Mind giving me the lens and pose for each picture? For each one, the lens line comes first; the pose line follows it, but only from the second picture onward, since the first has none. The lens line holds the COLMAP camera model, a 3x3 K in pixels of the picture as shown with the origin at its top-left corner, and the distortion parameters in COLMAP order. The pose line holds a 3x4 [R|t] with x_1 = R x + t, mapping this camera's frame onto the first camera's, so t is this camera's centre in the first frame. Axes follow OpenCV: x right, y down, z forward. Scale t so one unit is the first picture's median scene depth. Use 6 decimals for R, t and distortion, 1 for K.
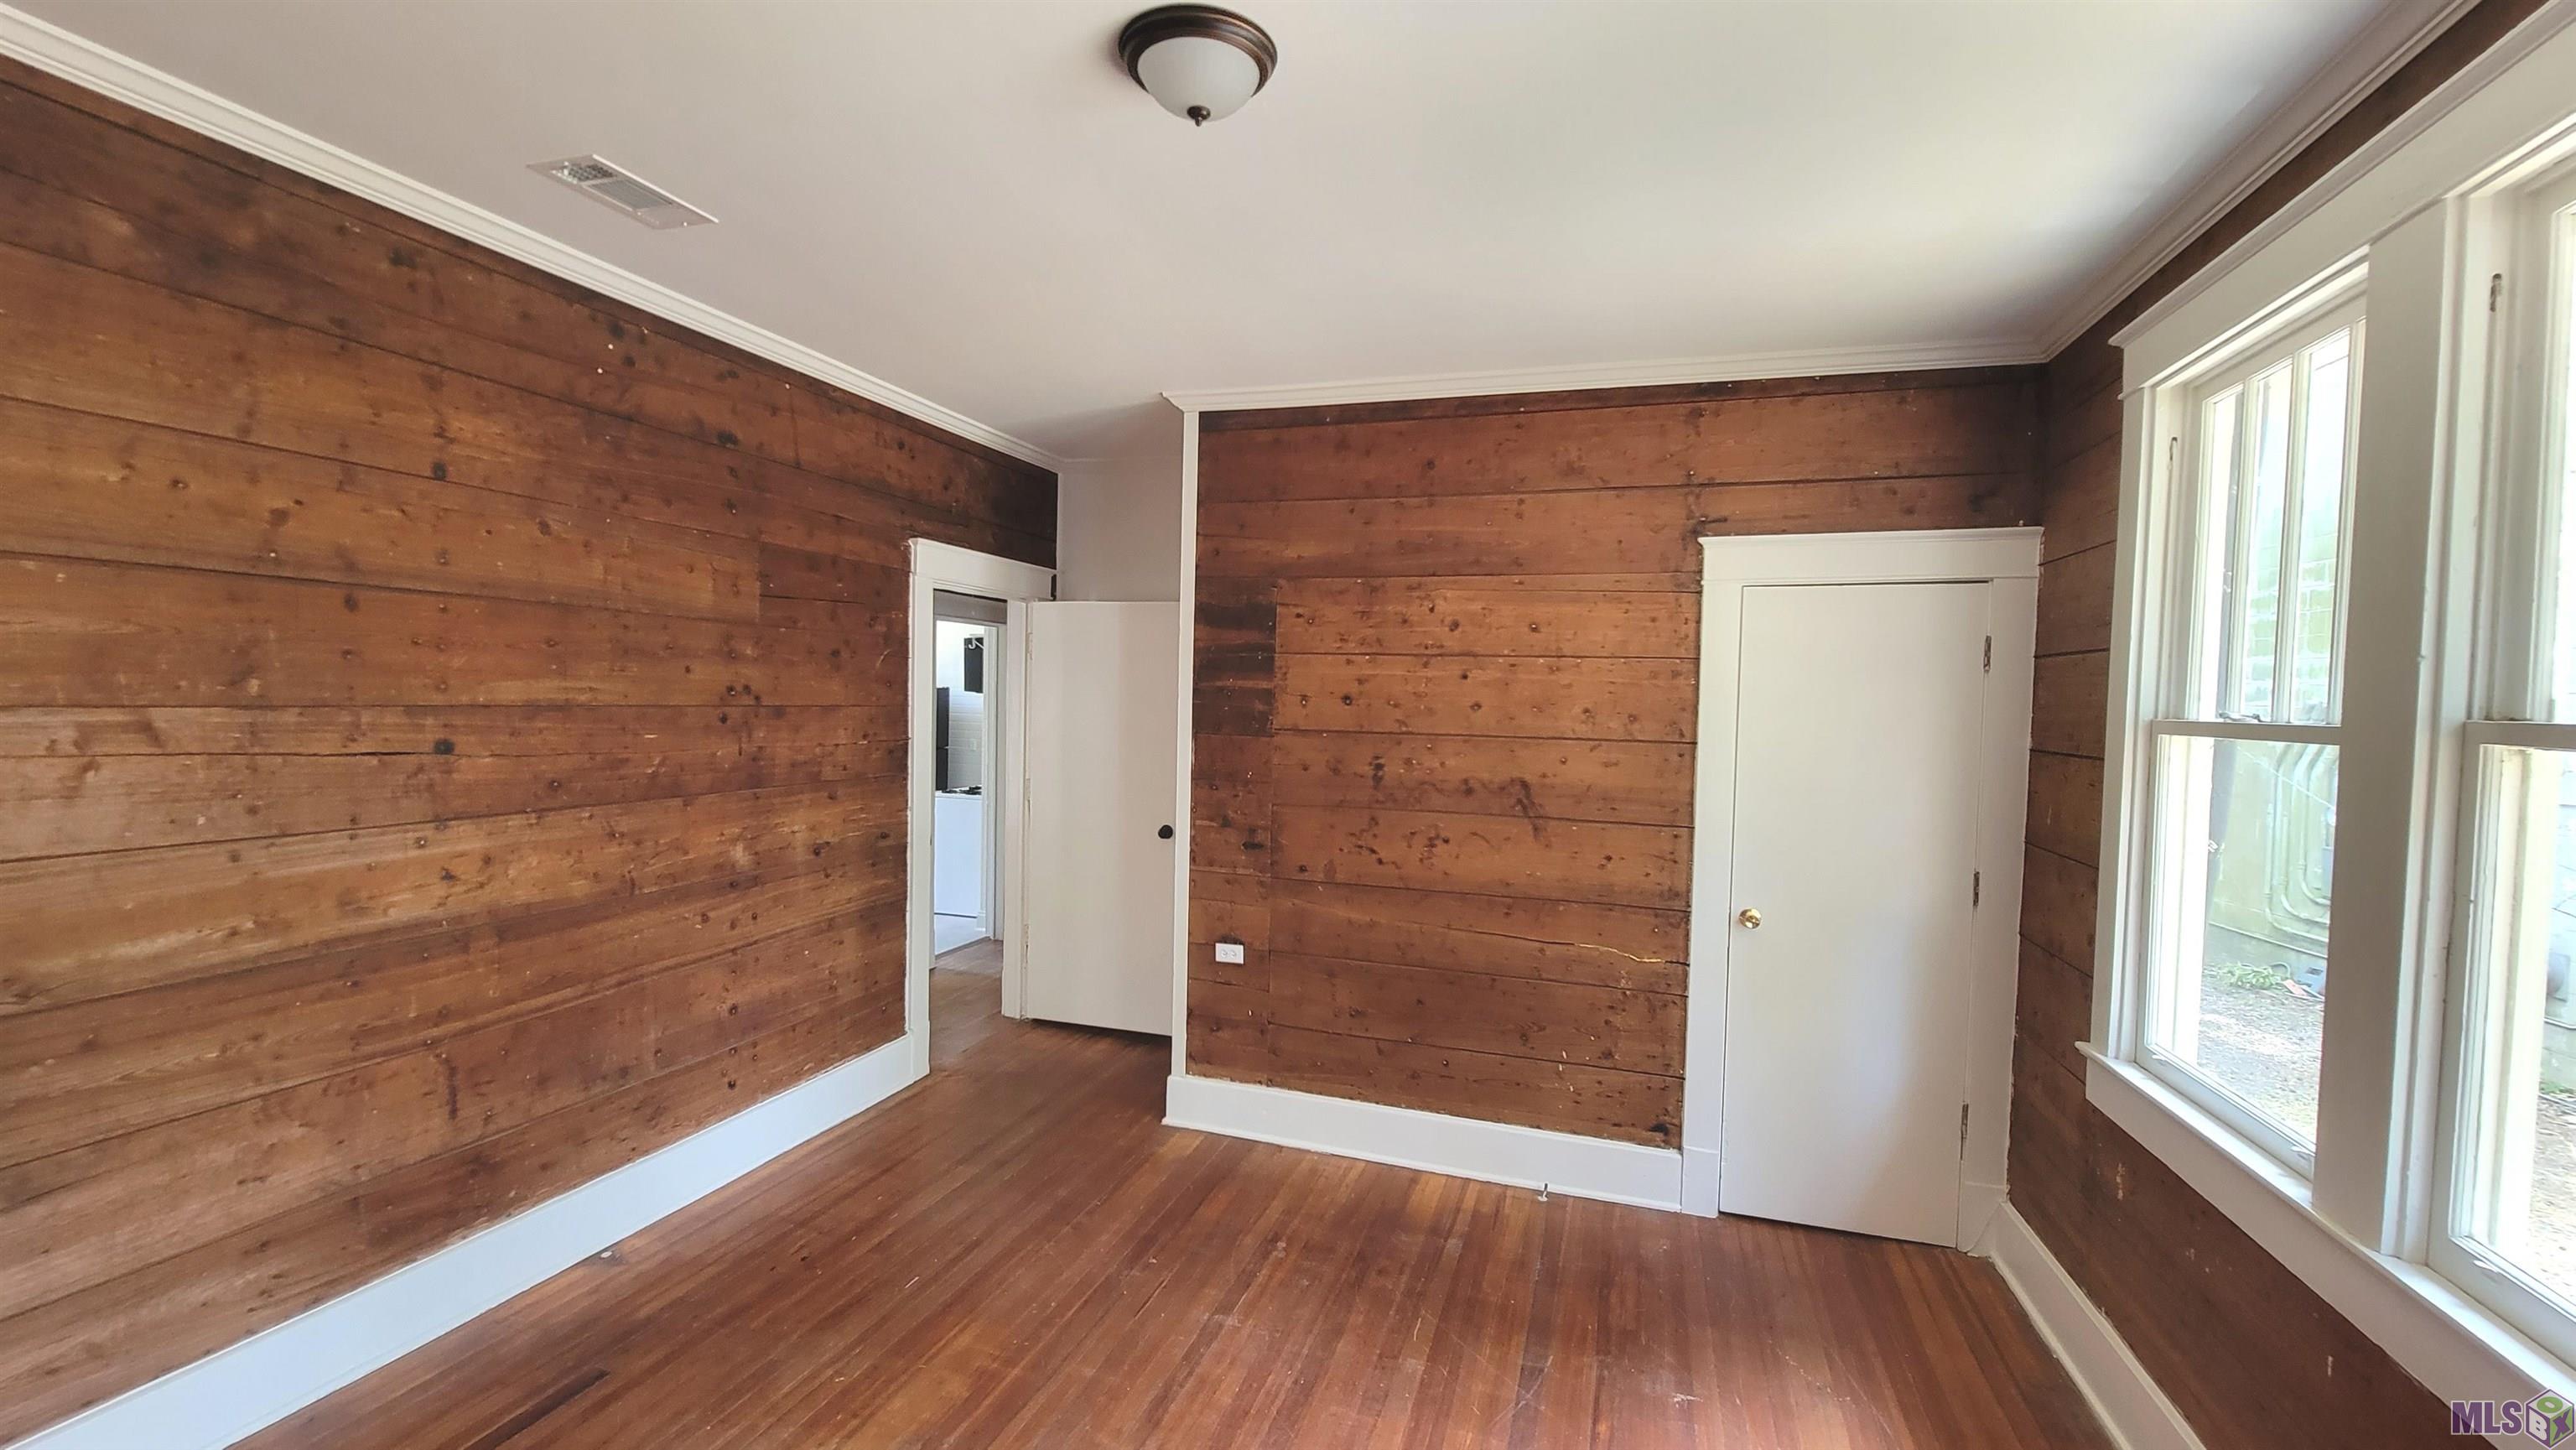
lens RADIAL K [[1057.0, 0, 1280.8], [0, 1057.0, 730.1], [0, 0, 1]] dist [-0.008888, -0.000248]
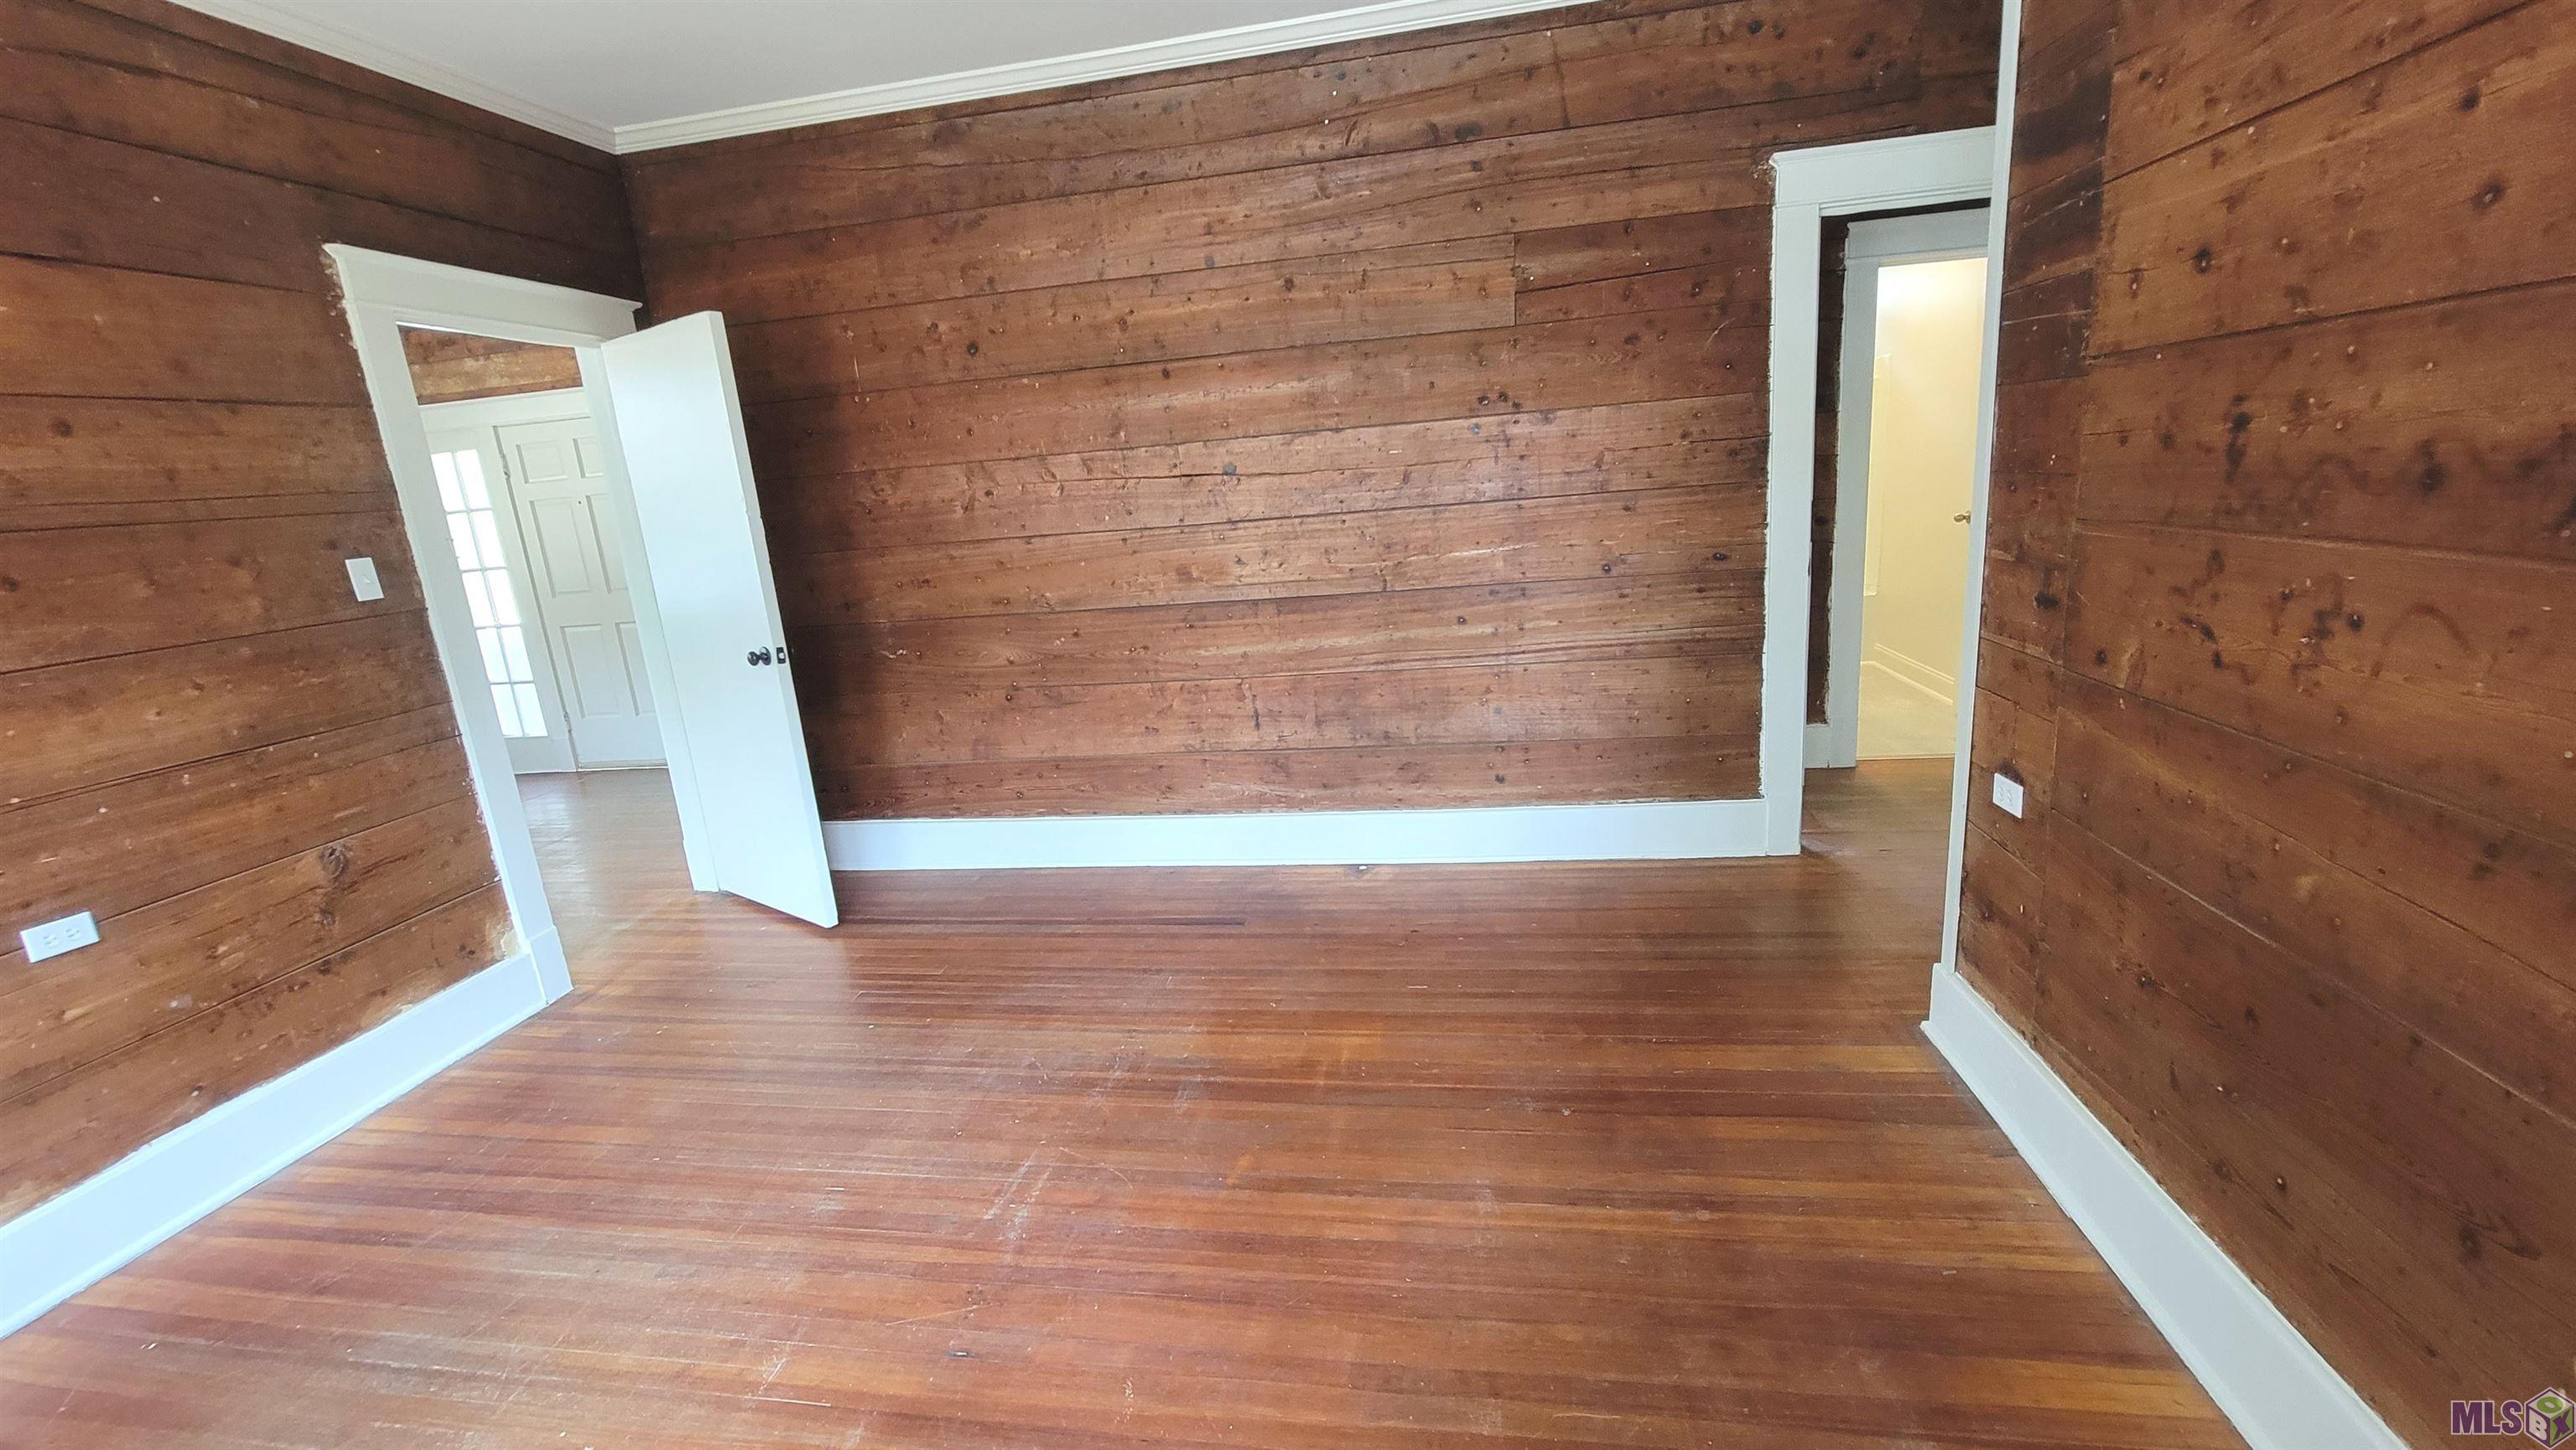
lens RADIAL K [[1057.0, 0, 1284.0], [0, 1057.0, 734.1], [0, 0, 1]] dist [-0.008888, -0.000248]
pose [[0.141139, 0.200558, -0.969462, 0.449491], [0.051911, 0.976418, 0.209554, 0.048069], [0.988628, -0.079902, 0.127399, 0.590718]]
